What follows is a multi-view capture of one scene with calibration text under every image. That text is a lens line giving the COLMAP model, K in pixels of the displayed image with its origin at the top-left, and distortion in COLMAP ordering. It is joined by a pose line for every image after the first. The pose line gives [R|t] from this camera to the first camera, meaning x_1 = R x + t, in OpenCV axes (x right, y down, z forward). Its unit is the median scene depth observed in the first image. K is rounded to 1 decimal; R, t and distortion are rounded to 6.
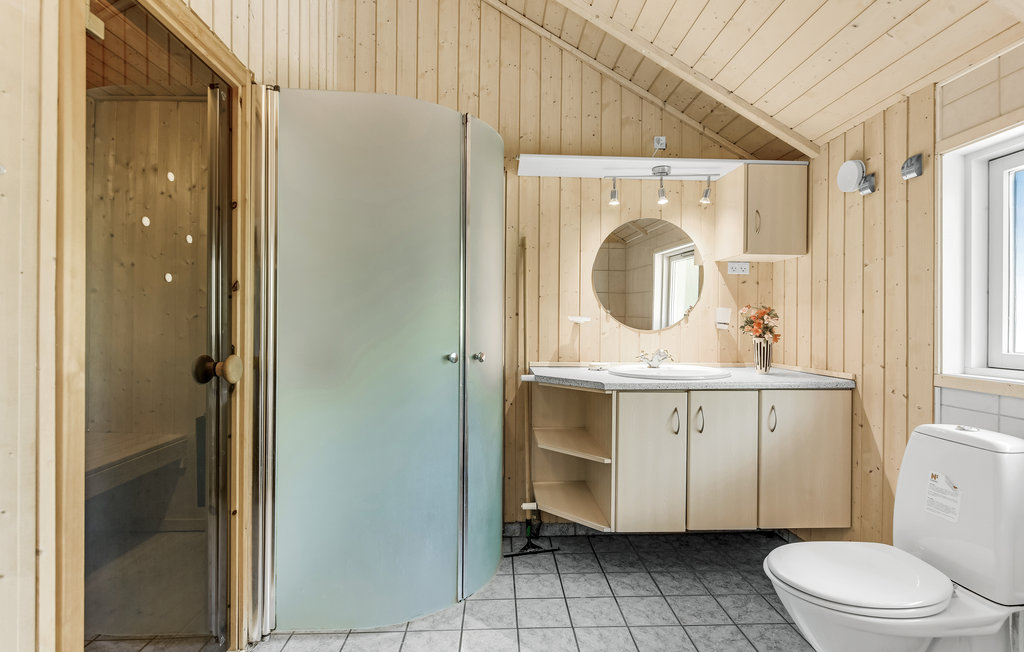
lens RADIAL K [[493.1, 0, 513.4], [0, 493.1, 321.2], [0, 0, 1]] dist [0.000155, 0.000220]
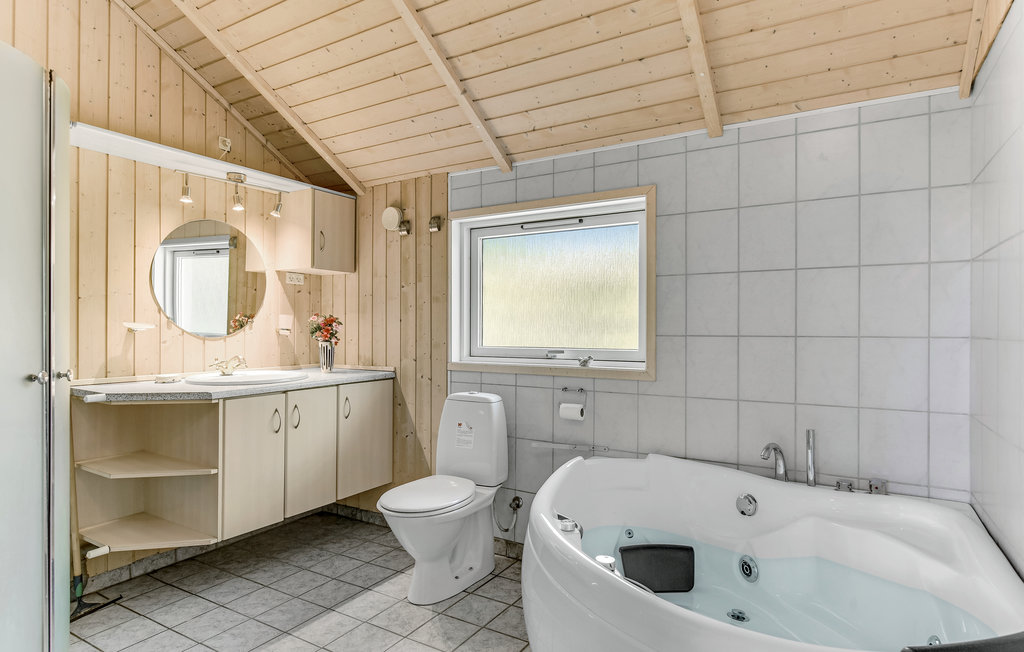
lens RADIAL K [[569.4, 0, 512.0], [0, 569.4, 326.0], [0, 0, 1]] dist [-0.000908, -0.000607]
pose [[0.552774, -0.004049, 0.833322, -0.385148], [-0.001412, 0.999982, 0.005795, -0.012432], [-0.833330, -0.004380, 0.552758, -0.110804]]
